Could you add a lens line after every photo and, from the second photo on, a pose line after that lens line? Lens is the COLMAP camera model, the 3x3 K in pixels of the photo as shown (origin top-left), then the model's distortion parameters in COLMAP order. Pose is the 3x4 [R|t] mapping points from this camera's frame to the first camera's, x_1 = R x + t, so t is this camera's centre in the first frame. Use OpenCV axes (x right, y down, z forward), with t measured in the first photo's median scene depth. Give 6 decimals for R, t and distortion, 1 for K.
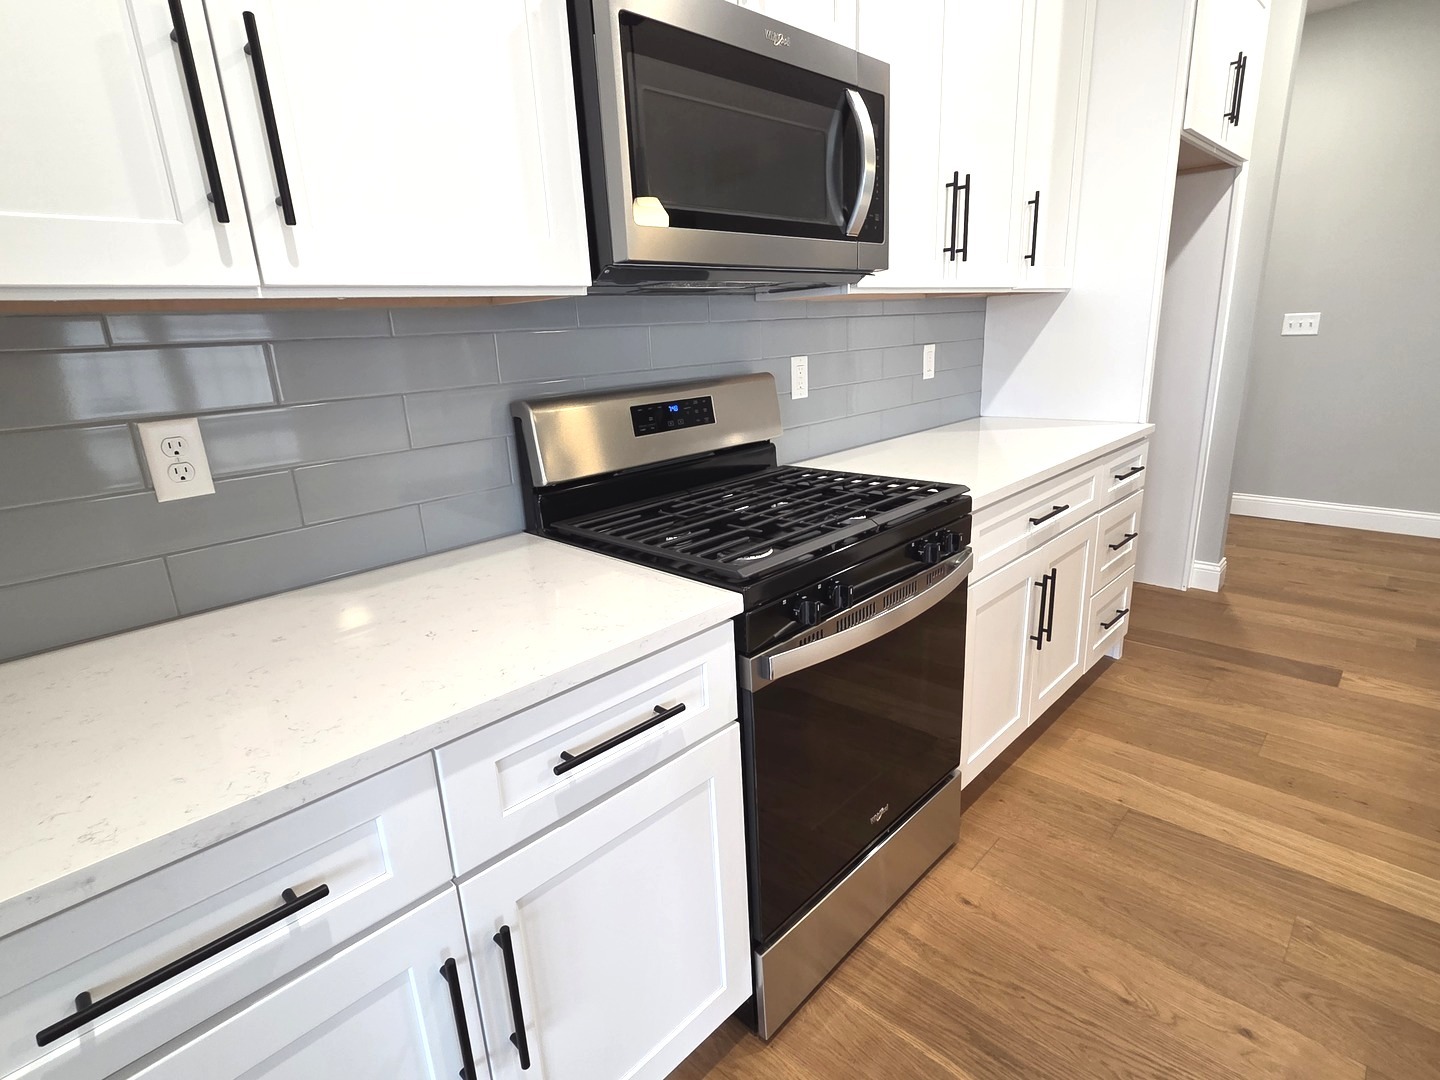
lens RADIAL K [[715.3, 0, 694.5], [0, 715.3, 531.0], [0, 0, 1]] dist [0.001737, 0.000501]
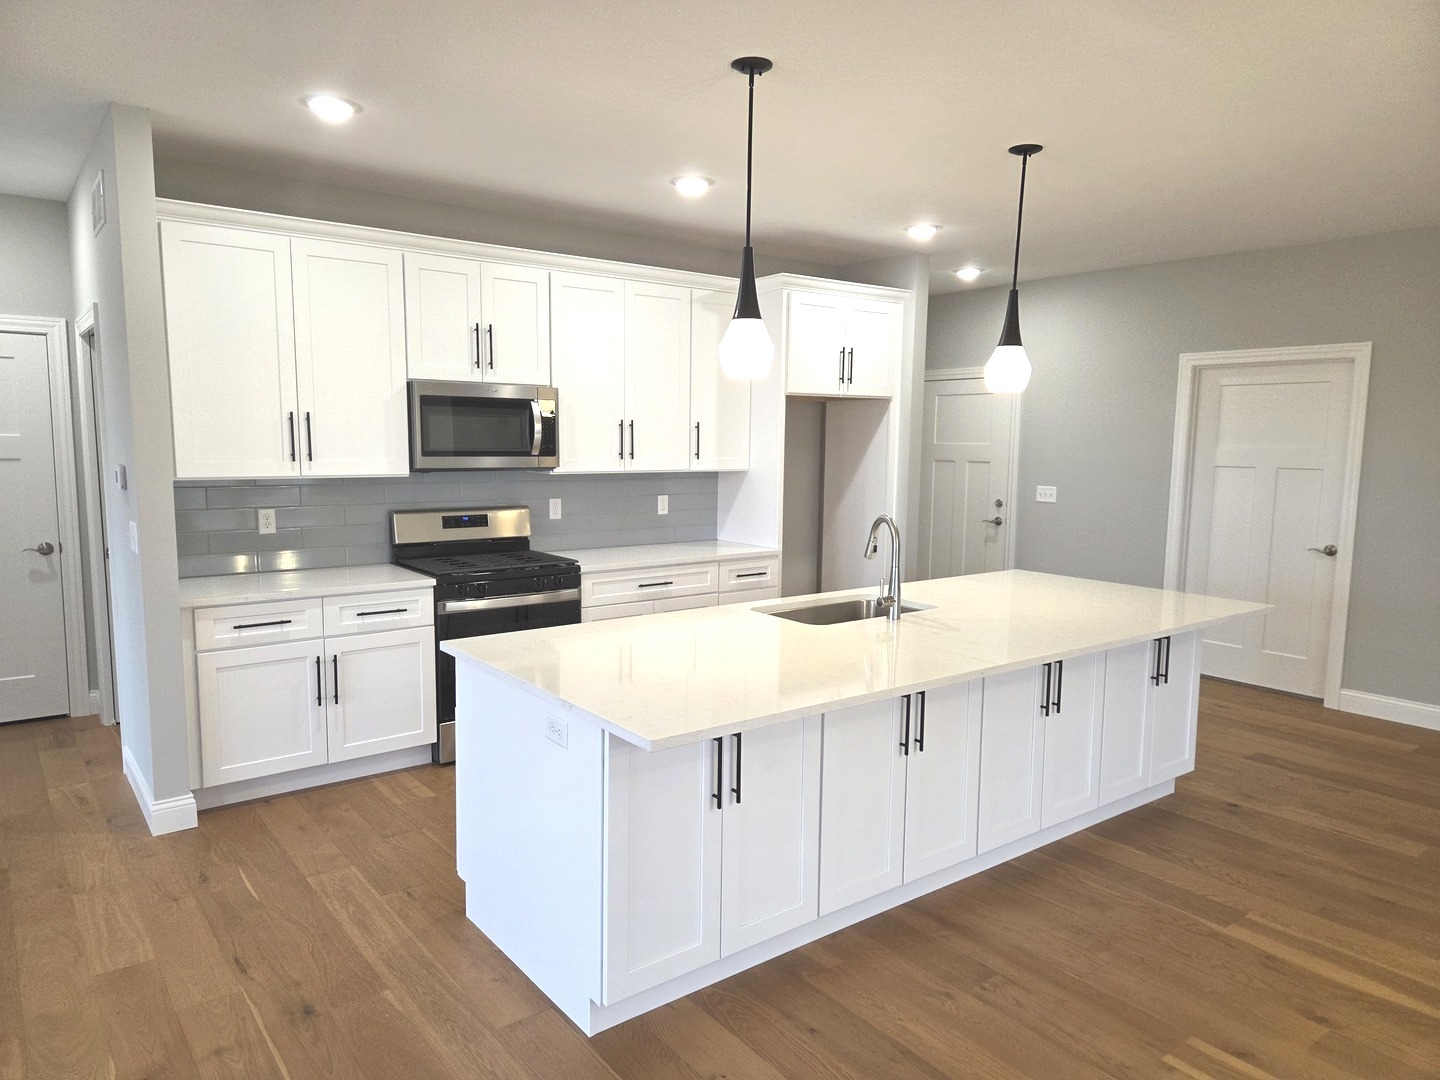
lens RADIAL K [[964.4, 0, 719.3], [0, 964.4, 535.1], [0, 0, 1]] dist [0.046942, -0.010951]
pose [[0.990308, 0.074787, -0.117031, 1.274026], [-0.092734, 0.983345, -0.156310, 0.322500], [0.103392, 0.165648, 0.980750, -2.165812]]
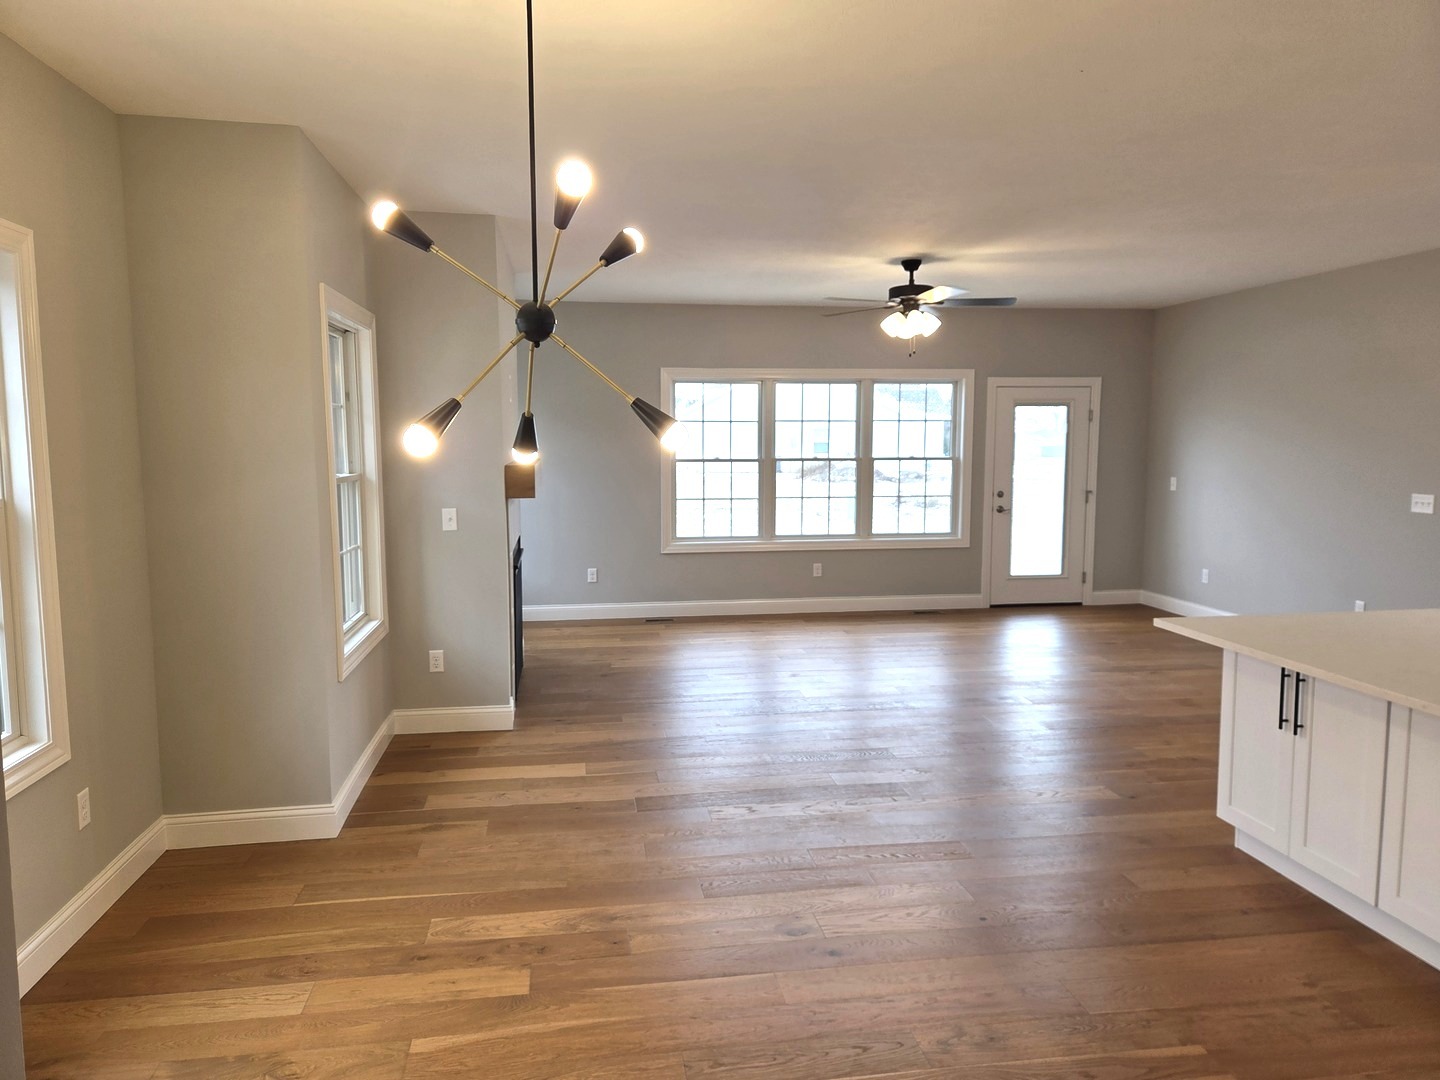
lens RADIAL K [[964.4, 0, 714.1], [0, 964.4, 545.1], [0, 0, 1]] dist [0.046942, -0.010951]
pose [[-0.587025, 0.140892, -0.797215, 3.632482], [-0.182779, 0.936248, 0.300052, -0.309326], [0.788666, 0.321852, -0.523849, -0.347976]]
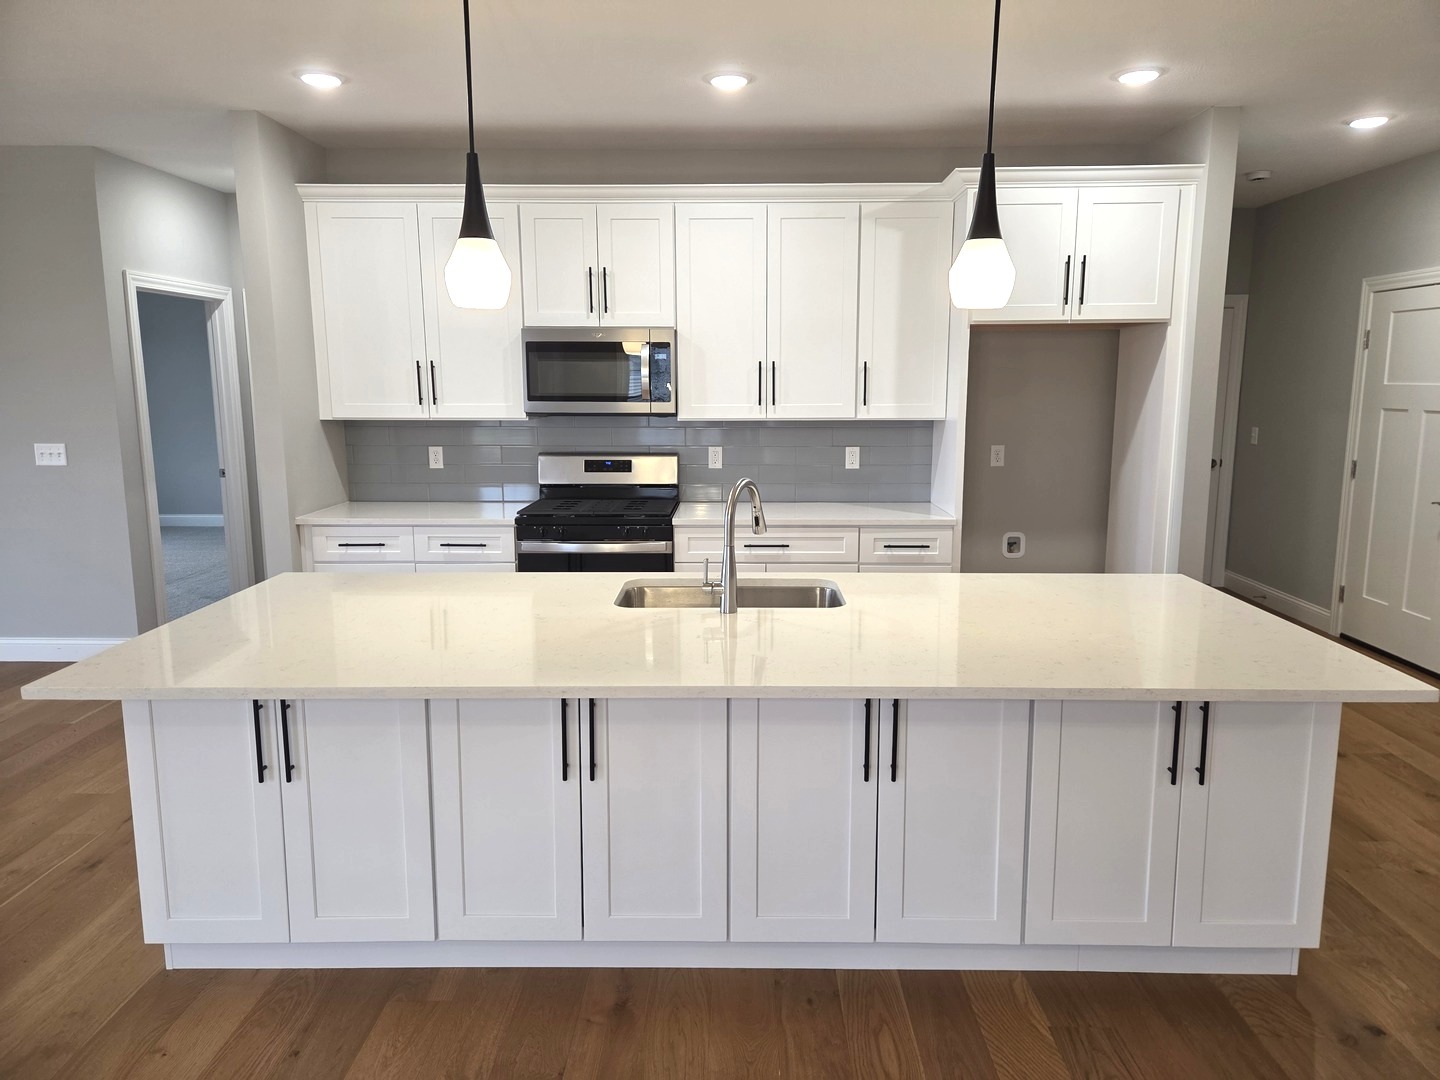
lens RADIAL K [[964.4, 0, 728.9], [0, 964.4, 526.9], [0, 0, 1]] dist [0.046942, -0.010951]
pose [[0.703462, 0.159454, -0.692615, 2.733728], [-0.222787, 0.974865, -0.001842, -0.057110], [0.674912, 0.155601, 0.721305, -1.071750]]
